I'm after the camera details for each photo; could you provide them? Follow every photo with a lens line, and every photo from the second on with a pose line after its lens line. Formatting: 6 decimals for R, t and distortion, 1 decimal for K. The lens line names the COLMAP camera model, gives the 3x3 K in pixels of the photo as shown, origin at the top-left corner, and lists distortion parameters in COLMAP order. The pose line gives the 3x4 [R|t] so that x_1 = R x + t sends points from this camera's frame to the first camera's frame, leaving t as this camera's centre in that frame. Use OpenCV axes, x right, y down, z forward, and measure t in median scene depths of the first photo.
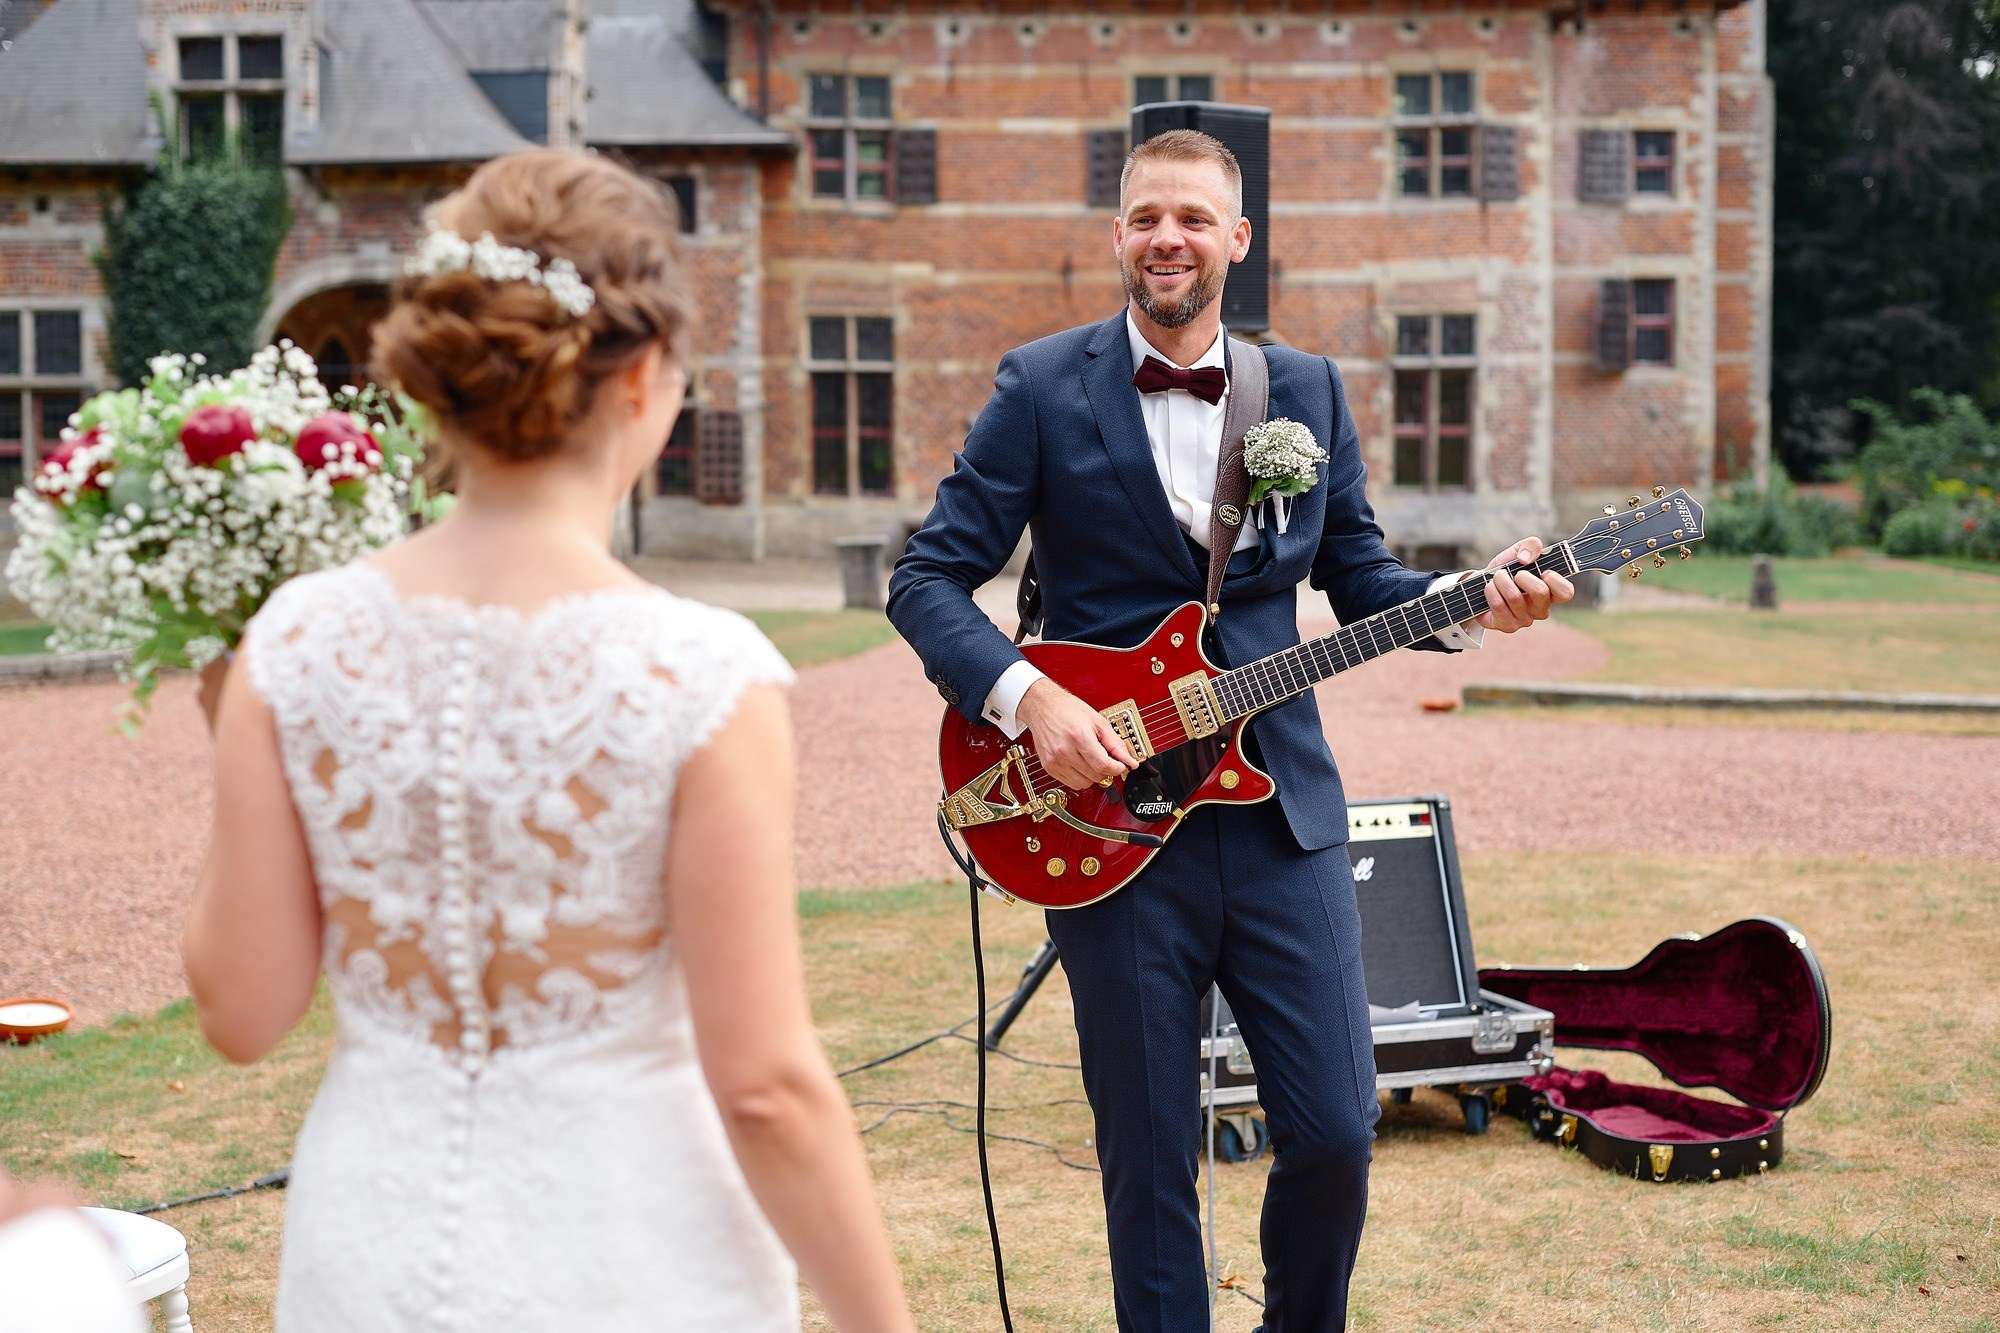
lens RADIAL K [[3155.9, 0, 1000.0], [0, 3155.9, 666.5], [0, 0, 1]] dist [-0.161854, 0.197391]
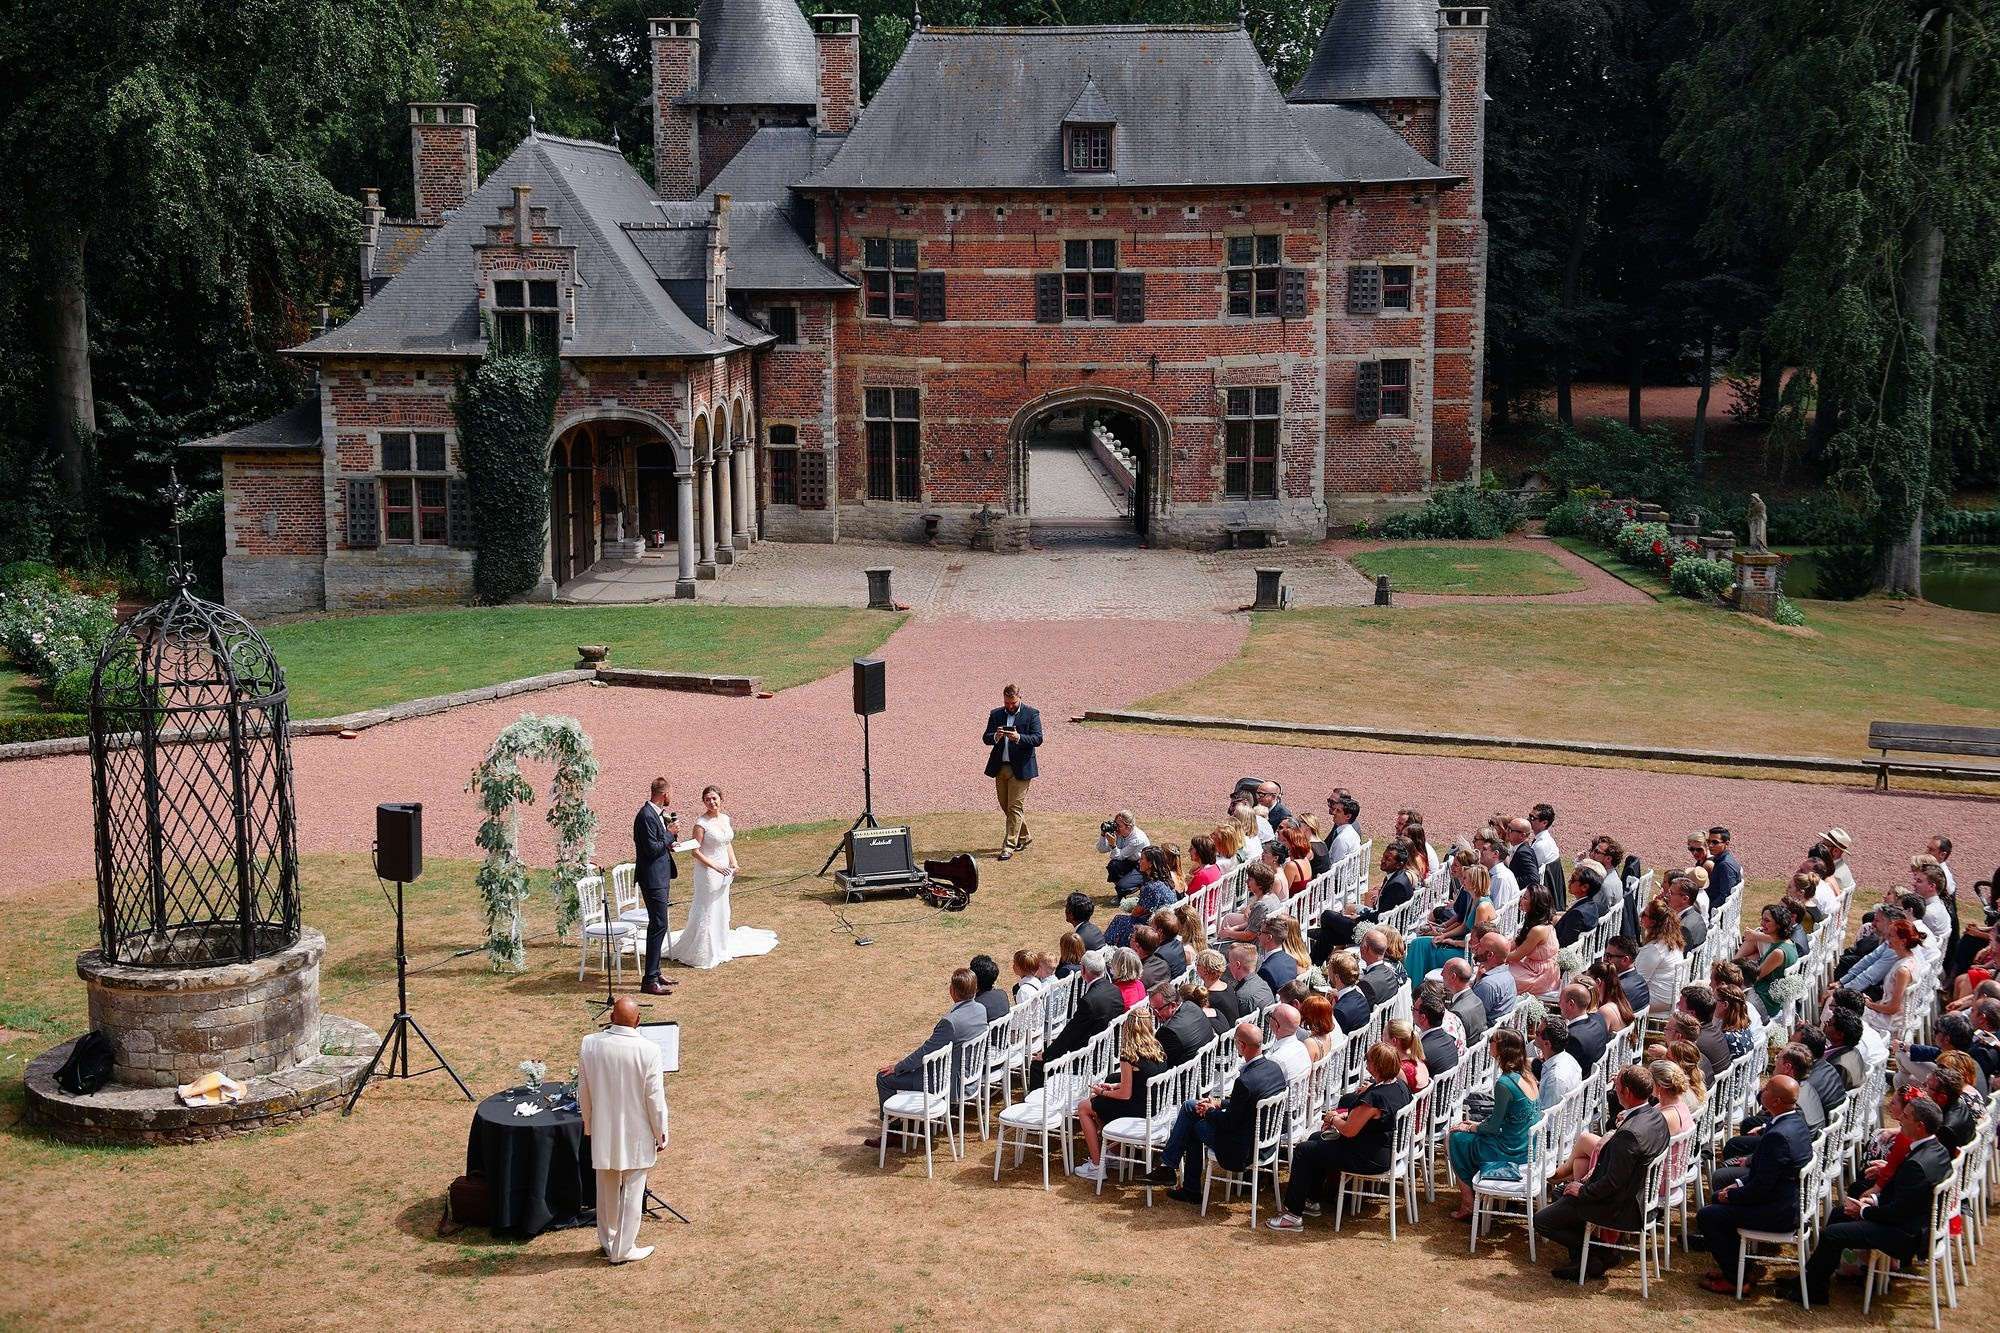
lens RADIAL K [[2918.9, 0, 1046.7], [0, 2918.9, 684.4], [0, 0, 1]] dist [0.165798, -0.060436]
pose [[0.999708, 0.006431, -0.023309, 0.069480], [-0.004477, 0.996546, 0.082927, -0.085646], [0.023761, -0.082798, 0.996283, -0.523227]]
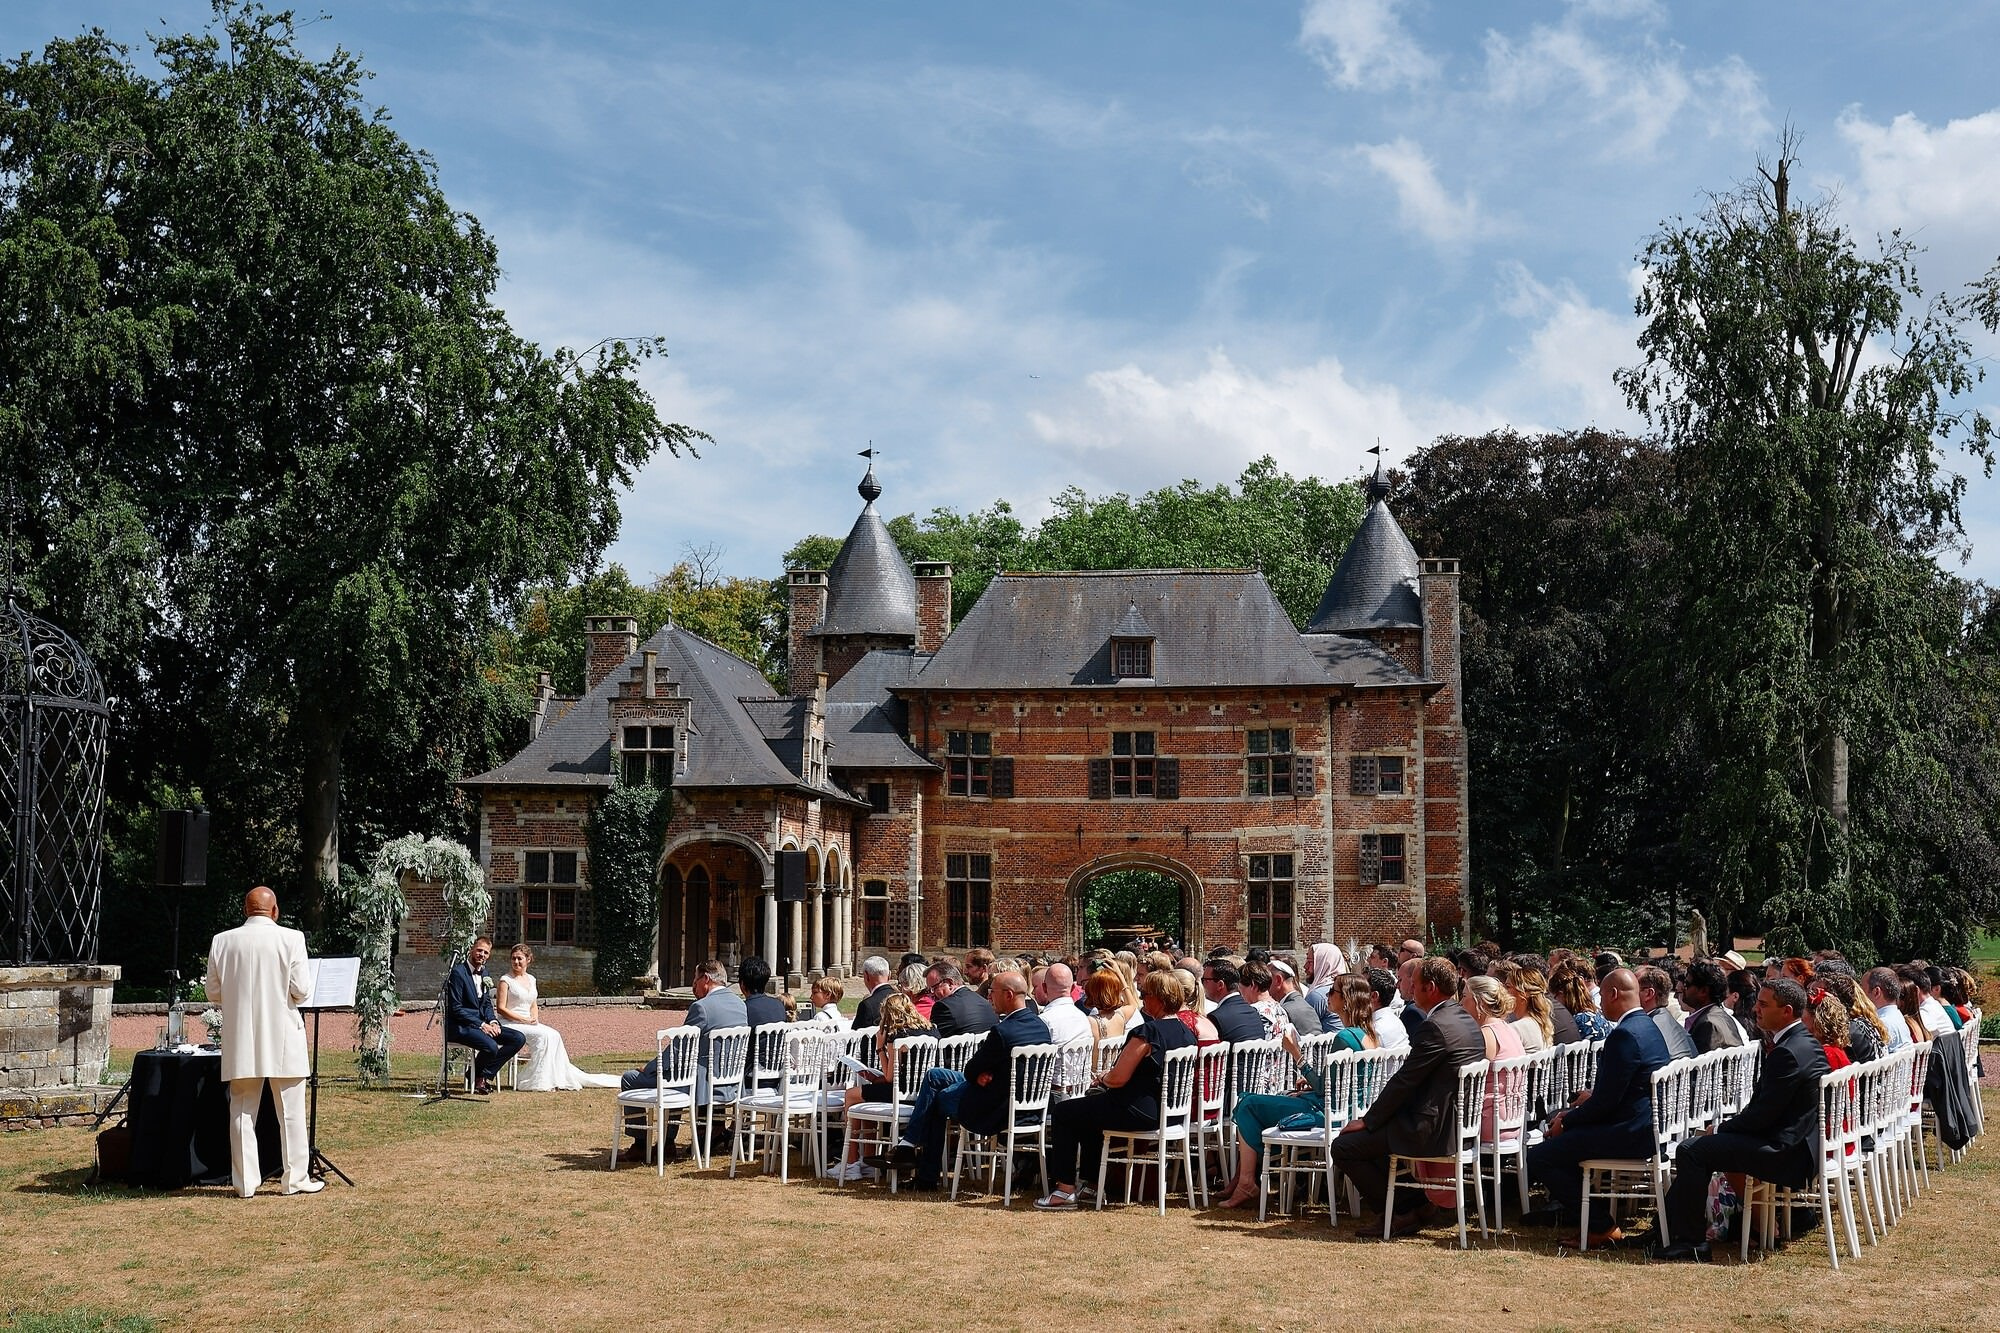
lens RADIAL K [[2201.8, 0, 973.0], [0, 2201.8, 679.7], [0, 0, 1]] dist [-0.055759, 0.052467]
pose [[0.992580, -0.002338, -0.121568, 0.123017], [-0.019118, 0.984377, -0.175030, 0.021658], [0.120078, 0.176056, 0.977029, -0.358899]]
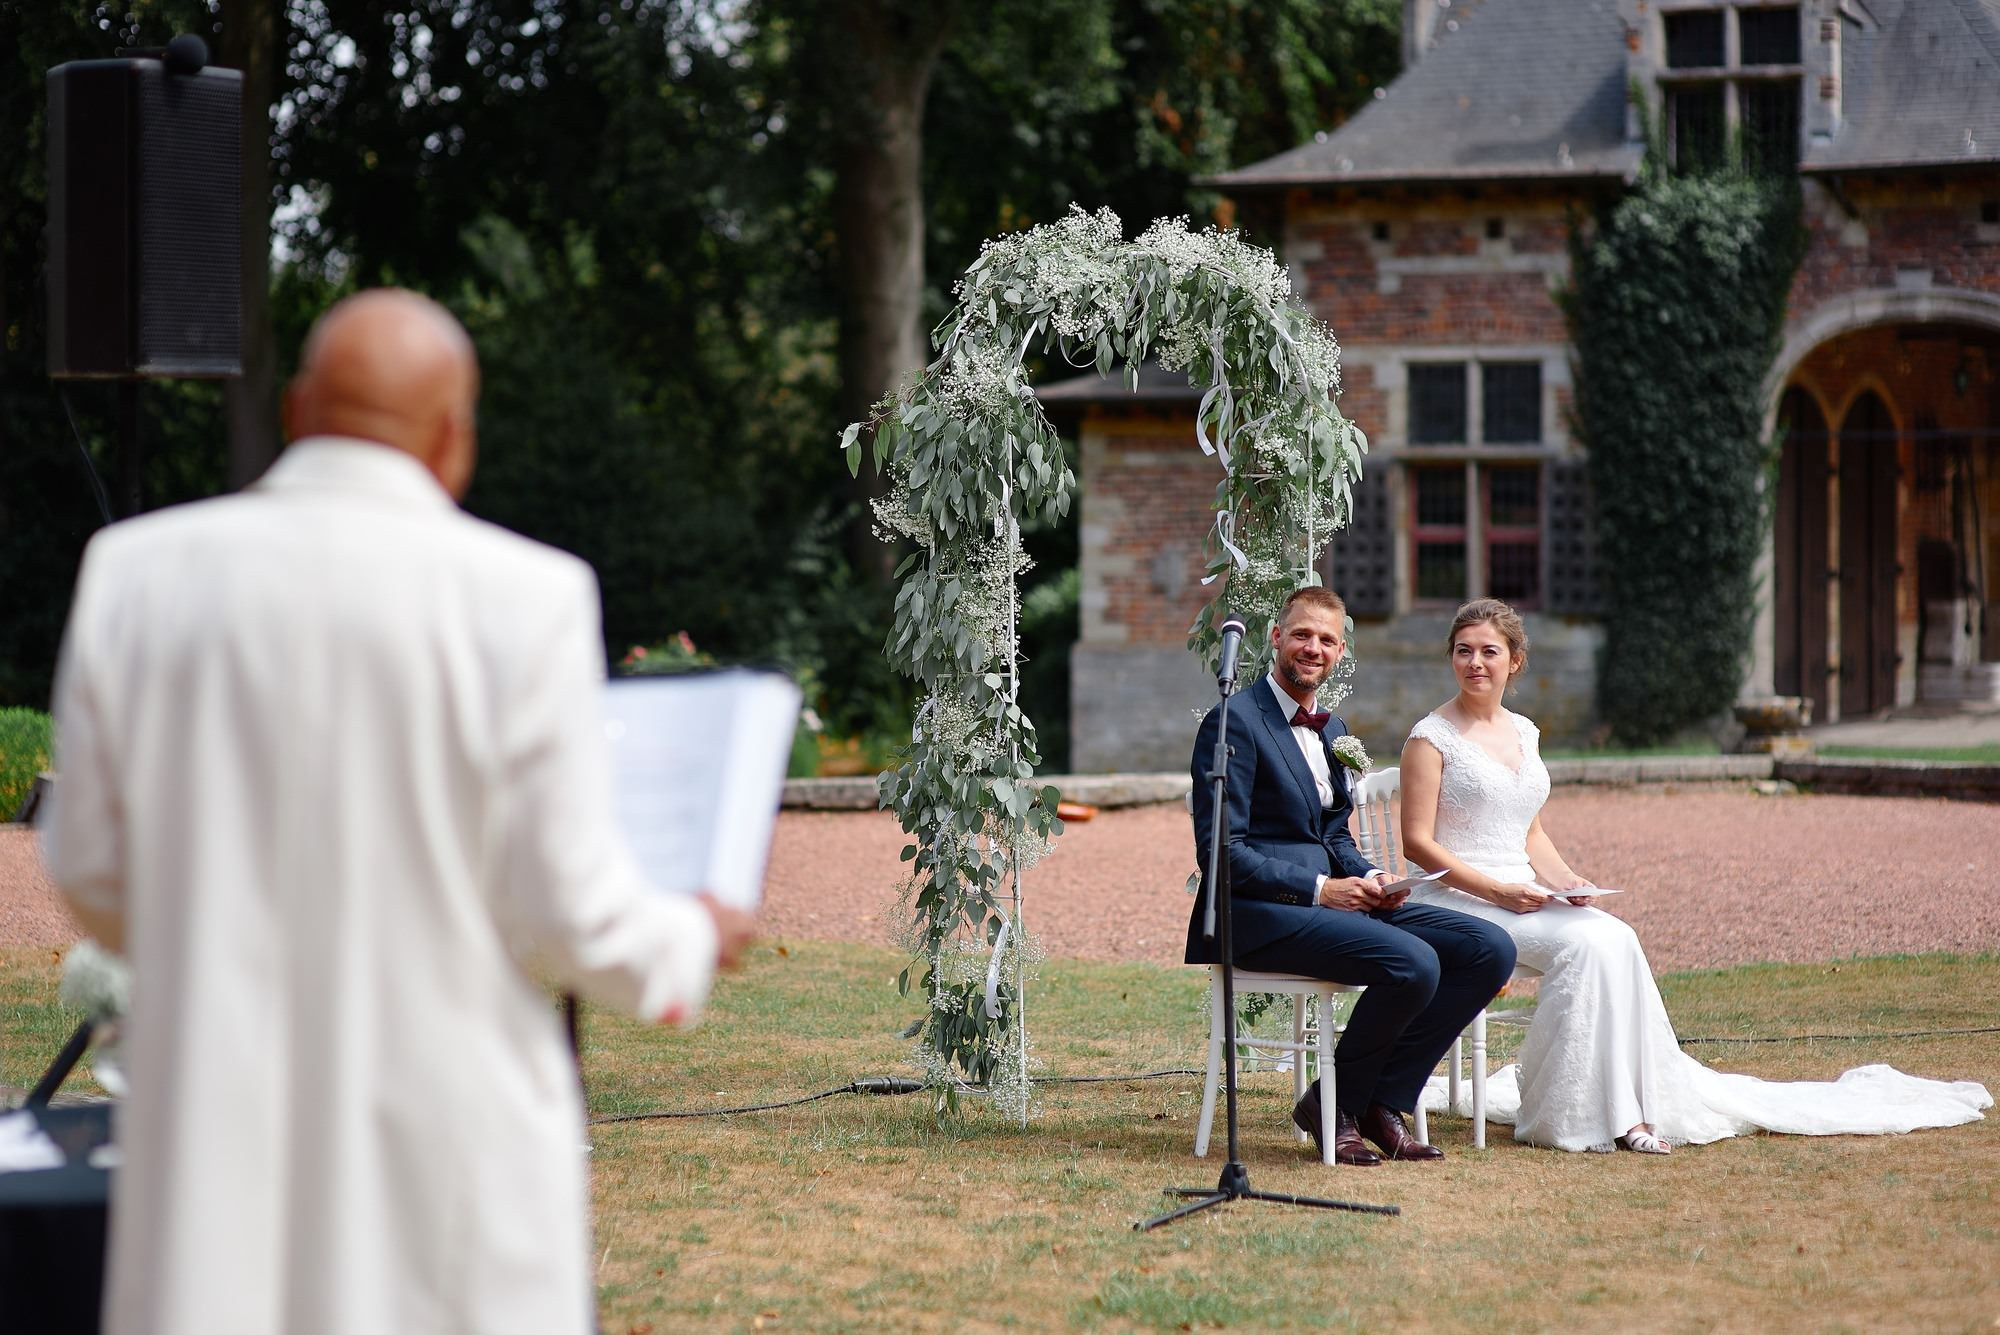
lens RADIAL K [[5072.7, 0, 1000.0], [0, 5072.7, 667.5], [0, 0, 1]] dist [-0.012943, -0.036460]
pose [[0.923110, 0.006923, -0.384475, 0.056346], [-0.023610, 0.998972, -0.038698, 0.012554], [0.383812, 0.044800, 0.922324, -0.182065]]
